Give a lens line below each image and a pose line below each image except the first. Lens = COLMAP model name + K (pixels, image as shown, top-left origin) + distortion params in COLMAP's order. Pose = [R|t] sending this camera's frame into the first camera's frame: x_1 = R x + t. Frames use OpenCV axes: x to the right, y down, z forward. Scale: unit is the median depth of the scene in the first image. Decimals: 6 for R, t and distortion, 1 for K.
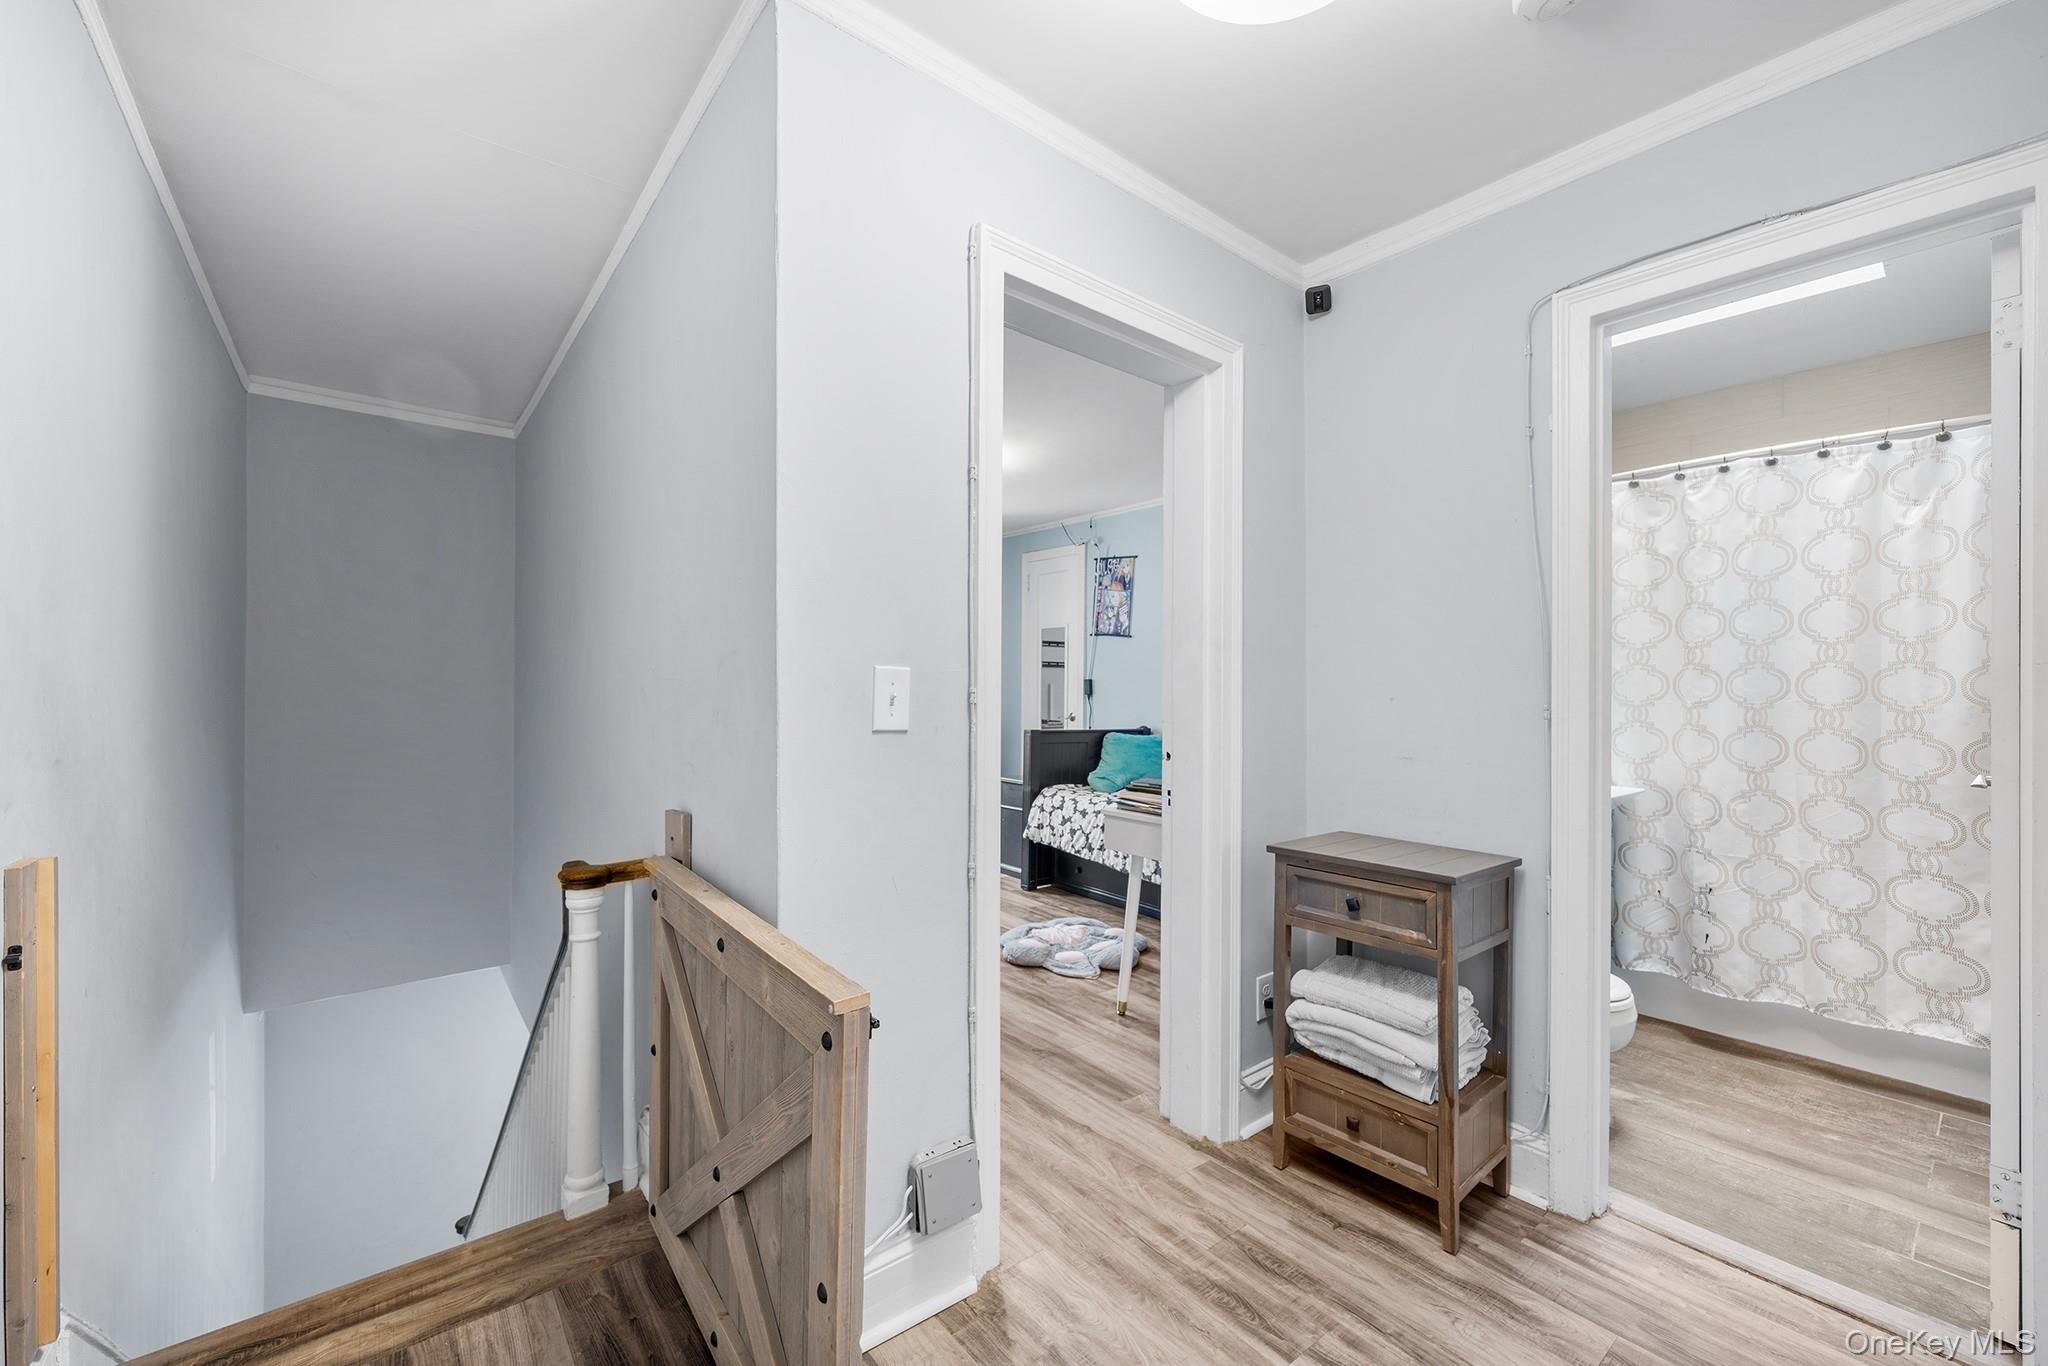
lens RADIAL K [[822.5, 0, 1019.9], [0, 822.5, 686.2], [0, 0, 1]] dist [0.001375, 0.000530]
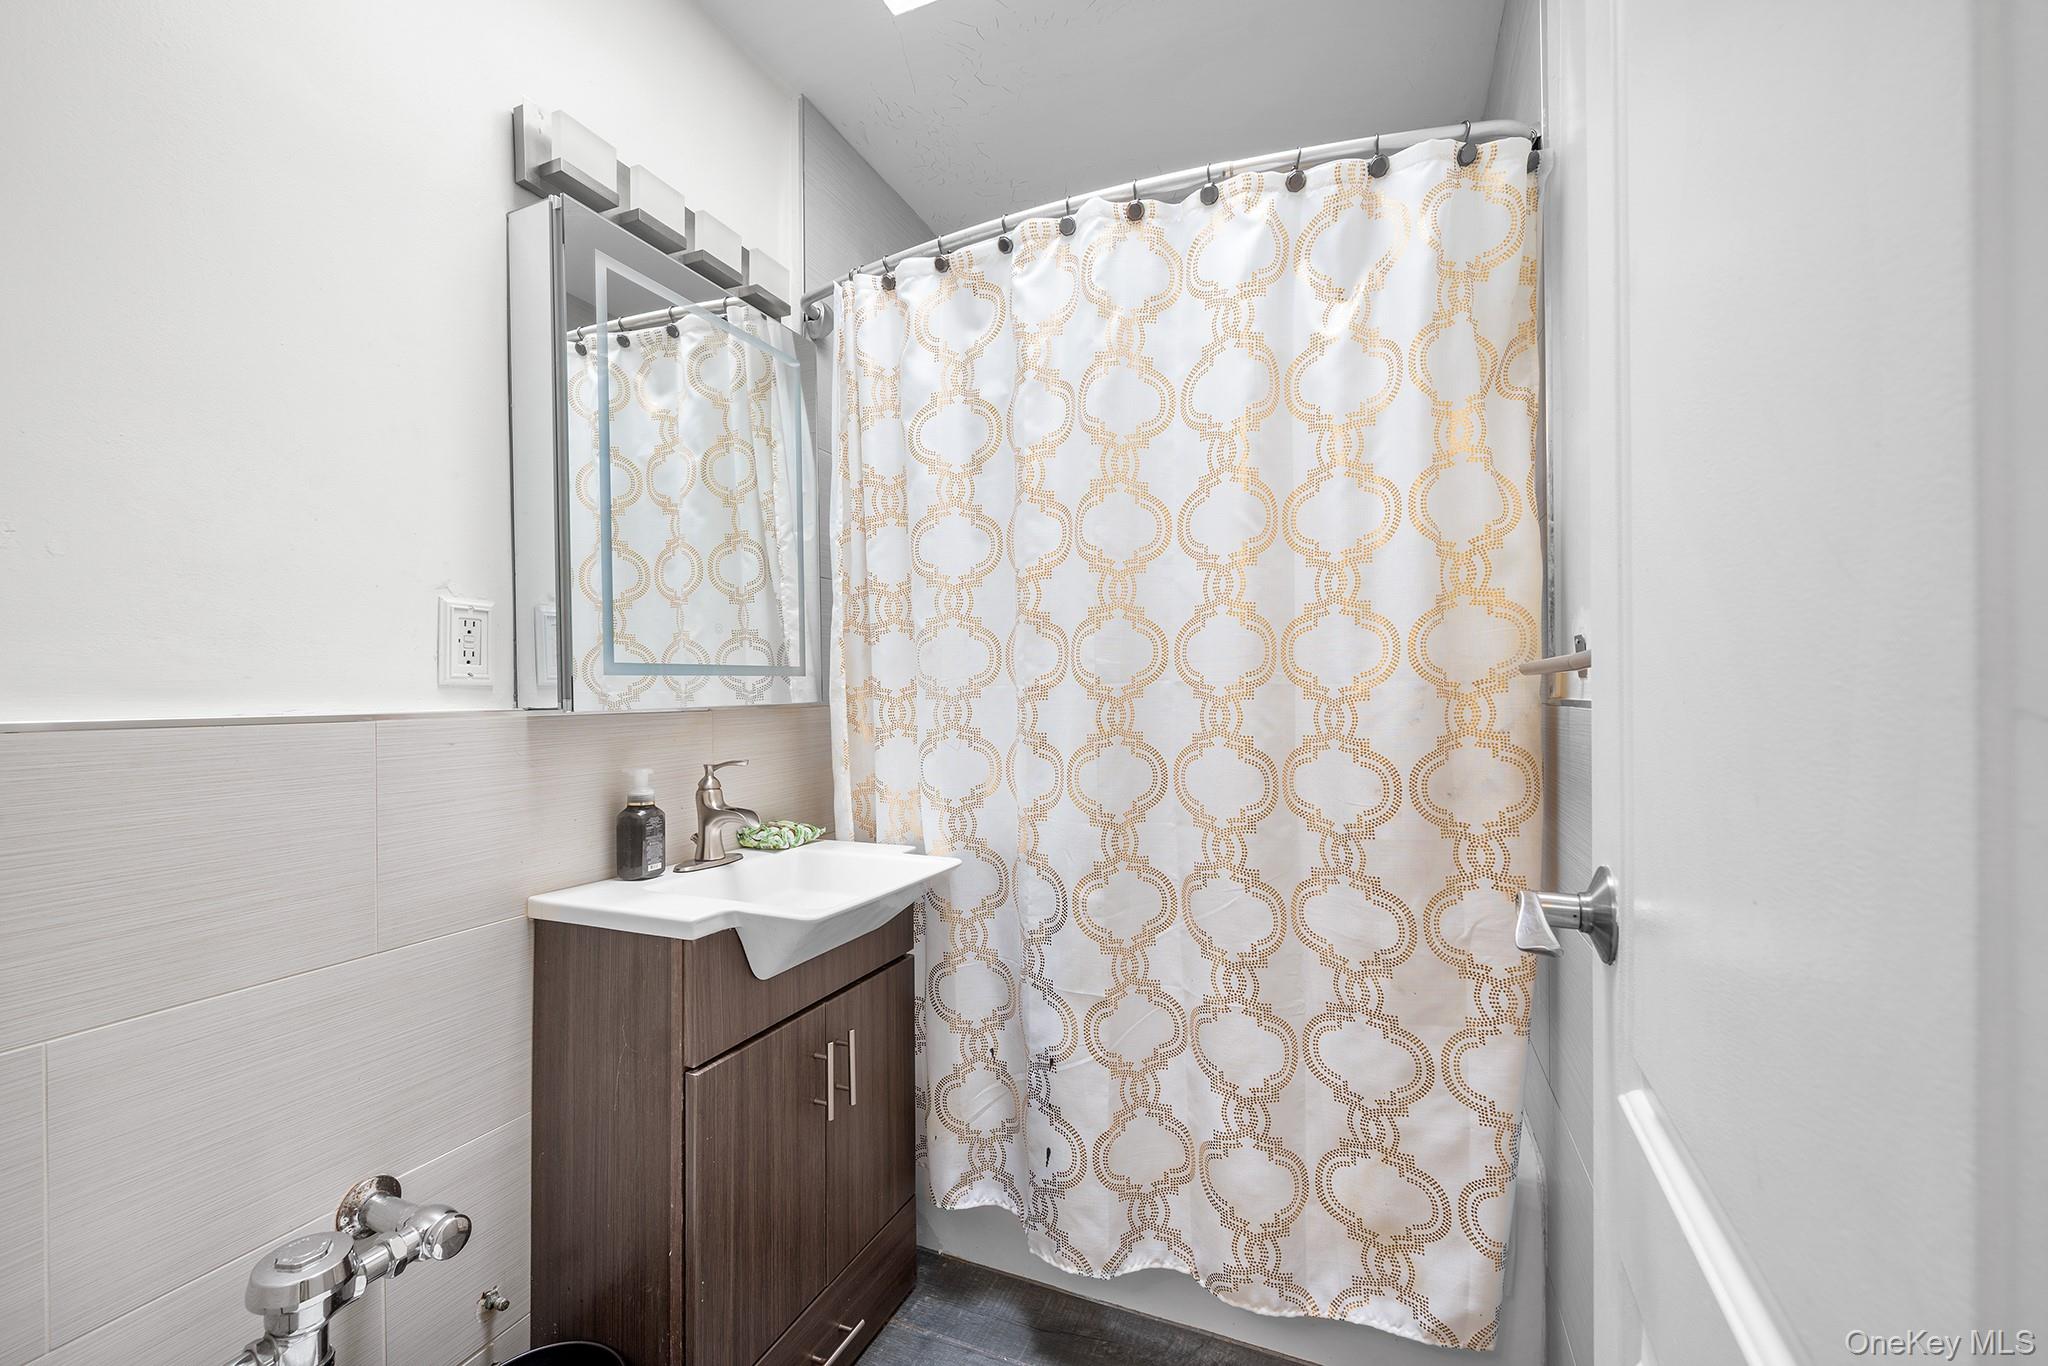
lens RADIAL K [[822.5, 0, 1031.2], [0, 822.5, 692.0], [0, 0, 1]] dist [0.001375, 0.000530]
pose [[0.879577, -0.011686, 0.475613, 0.586921], [0.009893, 0.999931, 0.006272, 0.019044], [-0.475654, -0.000811, 0.879632, 0.561057]]
